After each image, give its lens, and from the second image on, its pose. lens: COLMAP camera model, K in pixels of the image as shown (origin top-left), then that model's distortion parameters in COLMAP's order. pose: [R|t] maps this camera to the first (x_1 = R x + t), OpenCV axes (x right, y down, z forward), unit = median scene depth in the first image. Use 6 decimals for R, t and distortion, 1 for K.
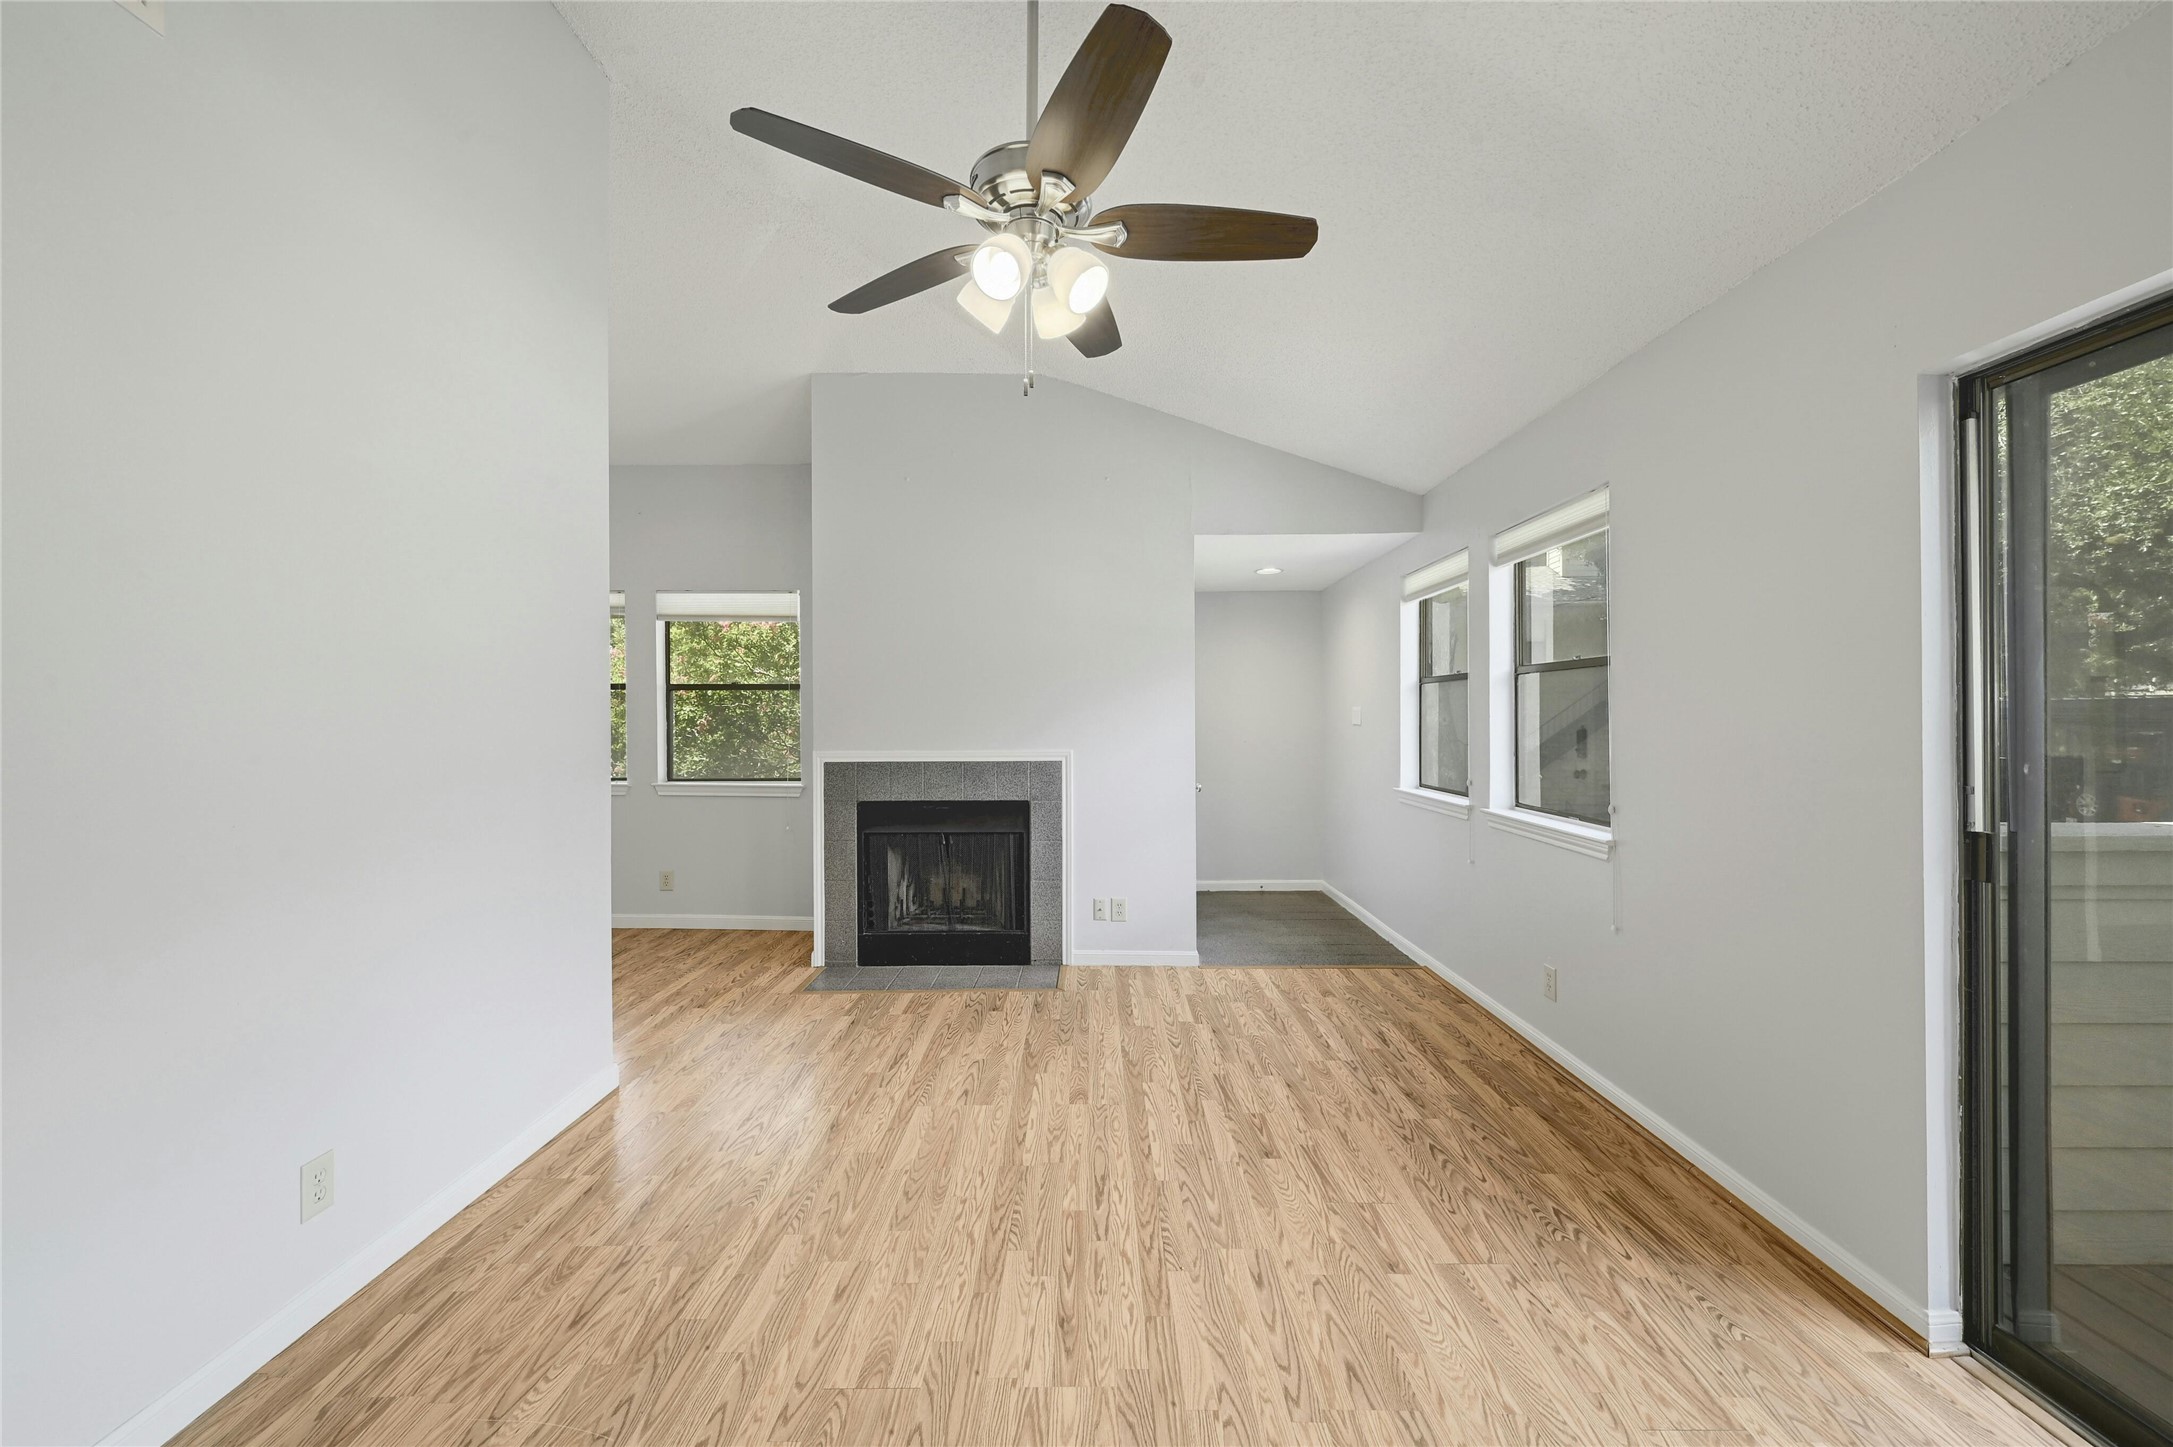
lens RADIAL K [[855.8, 0, 1087.6], [0, 855.8, 724.3], [0, 0, 1]] dist [-0.001729, 0.000873]
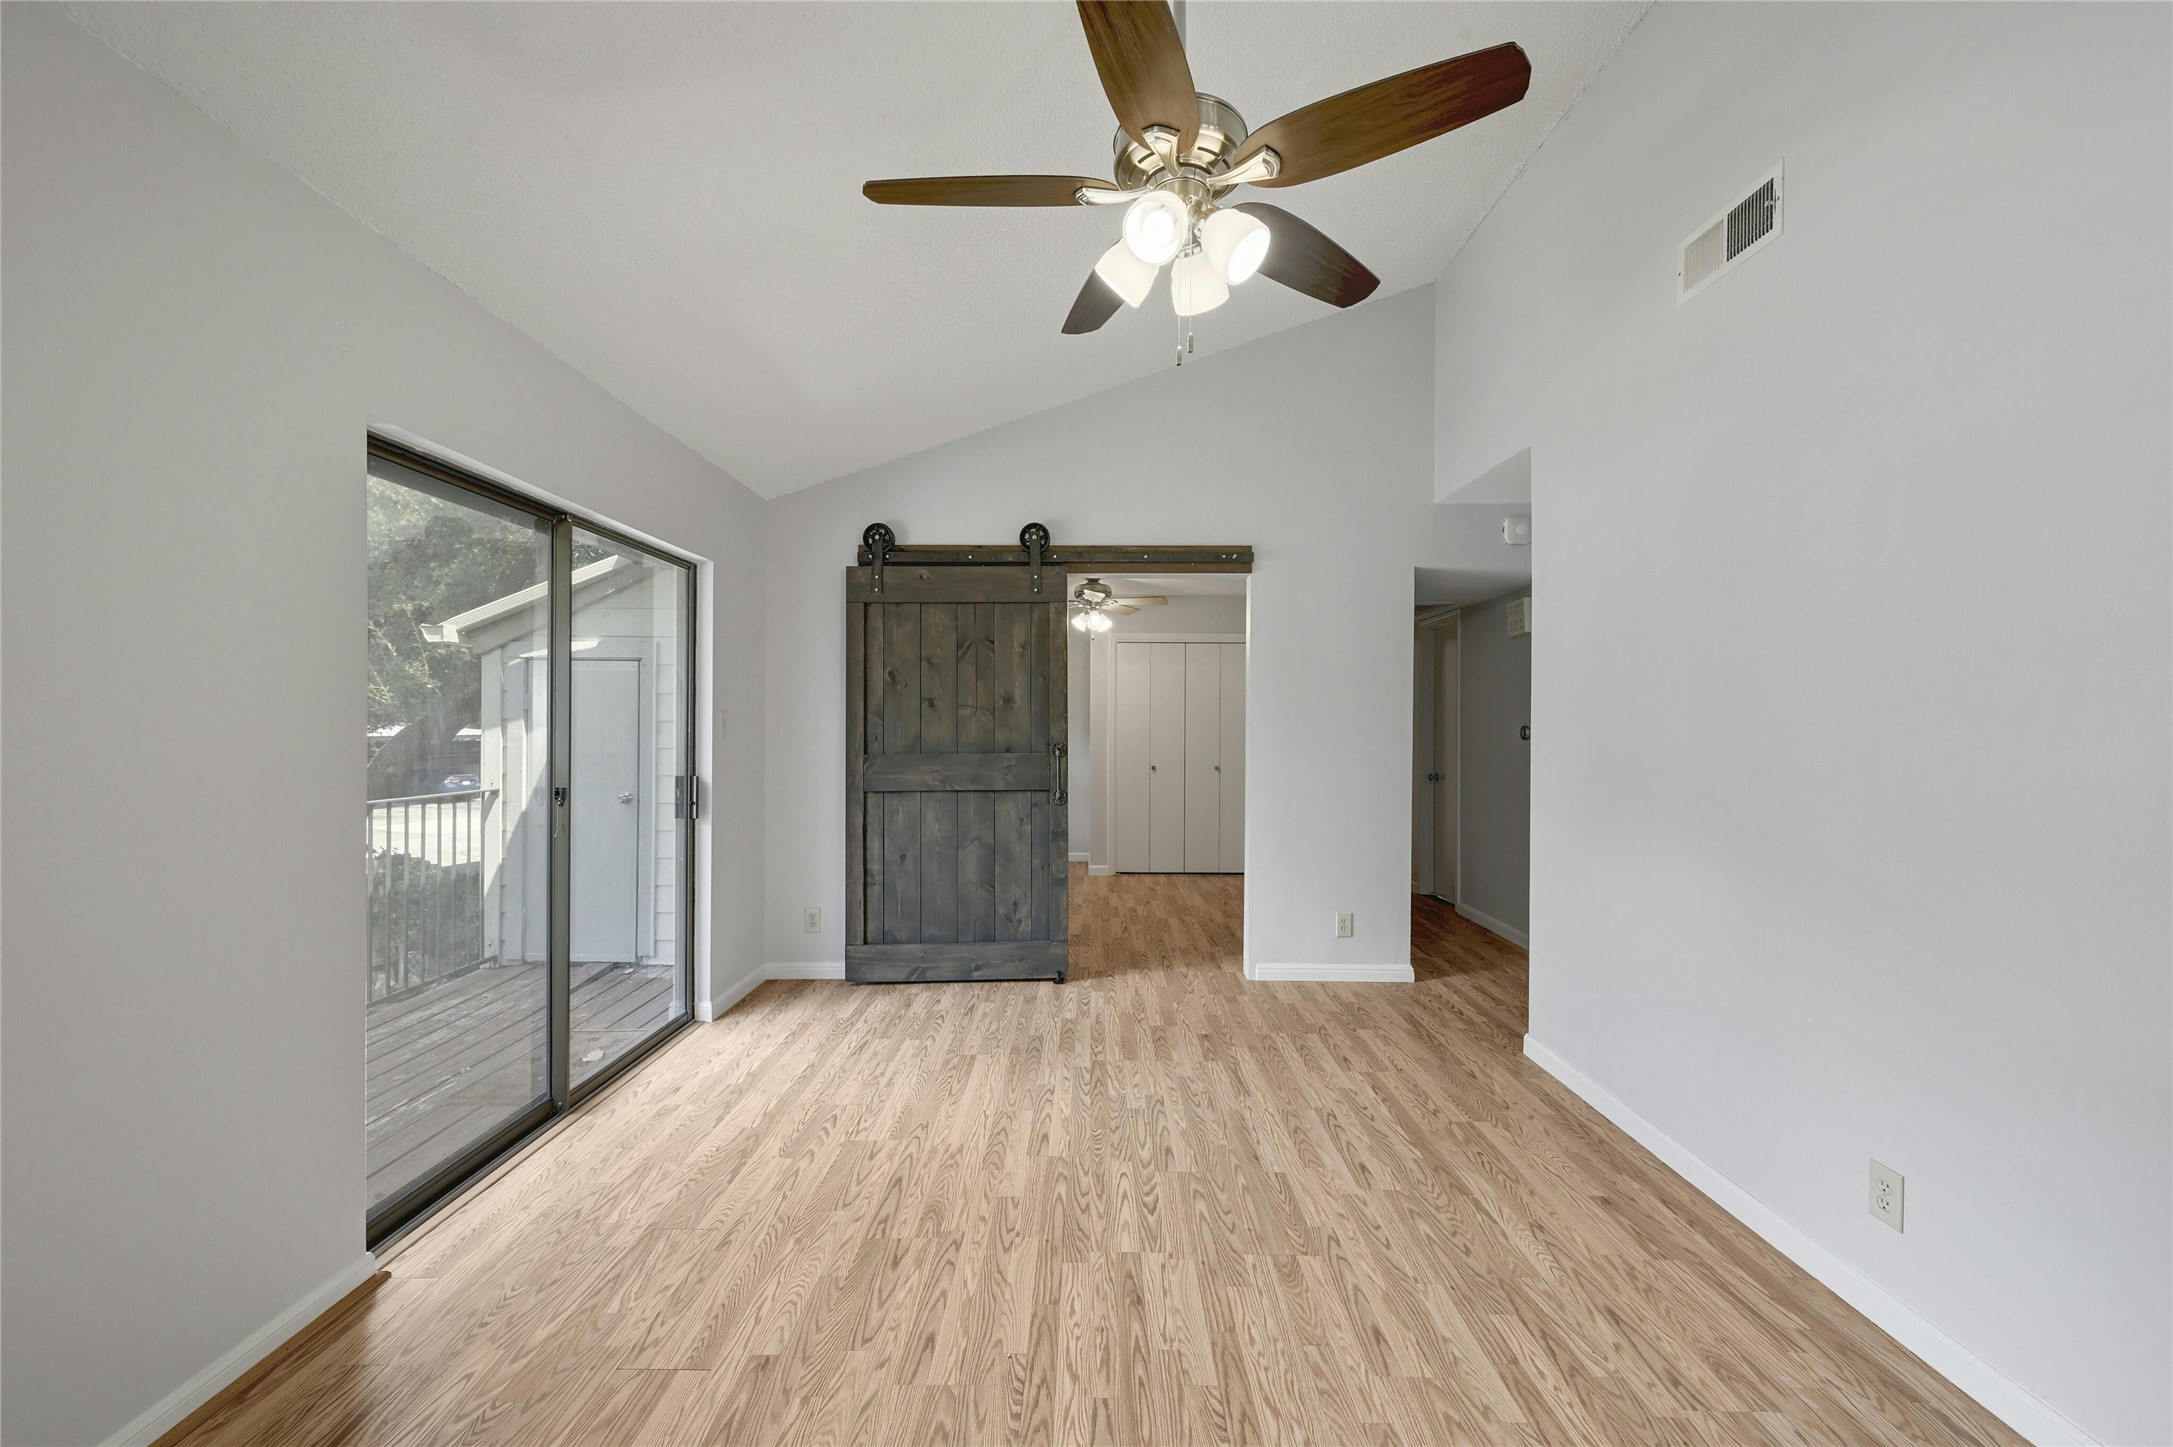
lens RADIAL K [[855.8, 0, 1085.6], [0, 855.8, 721.8], [0, 0, 1]] dist [-0.001729, 0.000873]
pose [[-0.999999, -0.000071, 0.001155, 0.025054], [-0.000062, 0.999971, 0.007670, -0.015349], [-0.001156, 0.007670, -0.999970, 1.490668]]
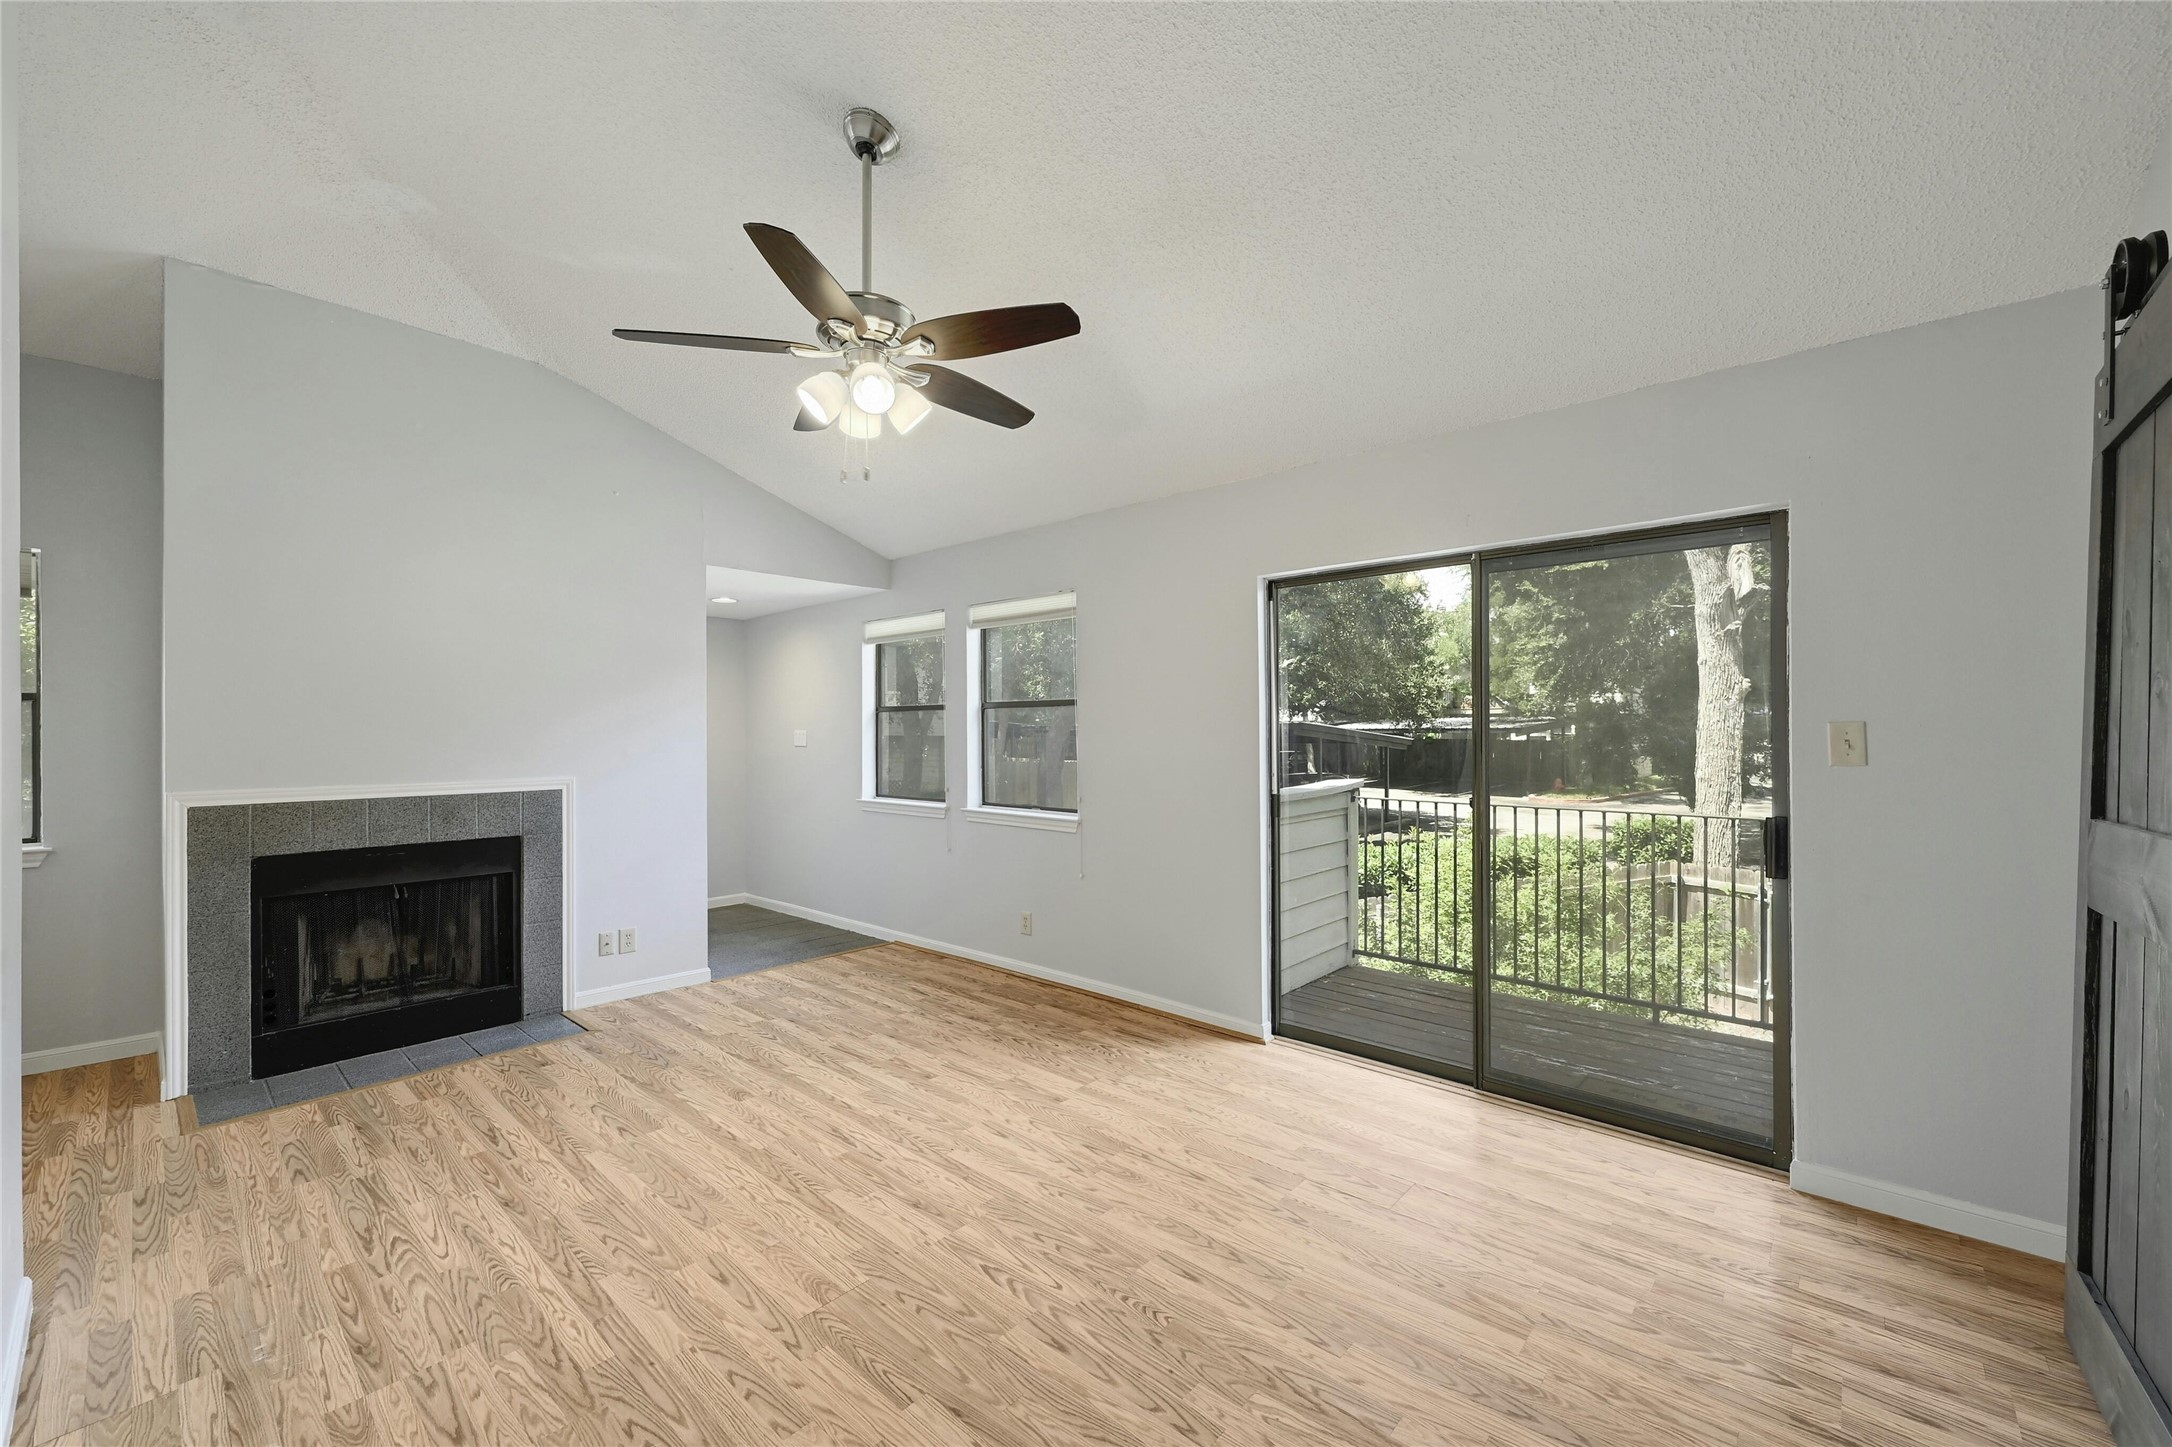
lens RADIAL K [[855.4, 0, 1084.9], [0, 855.4, 746.1], [0, 0, 1]] dist [-0.001729, 0.000873]
pose [[0.665370, -0.010246, 0.746443, -0.602171], [0.008461, 0.999945, 0.006184, -0.007368], [-0.746465, 0.002201, 0.665421, -0.047367]]
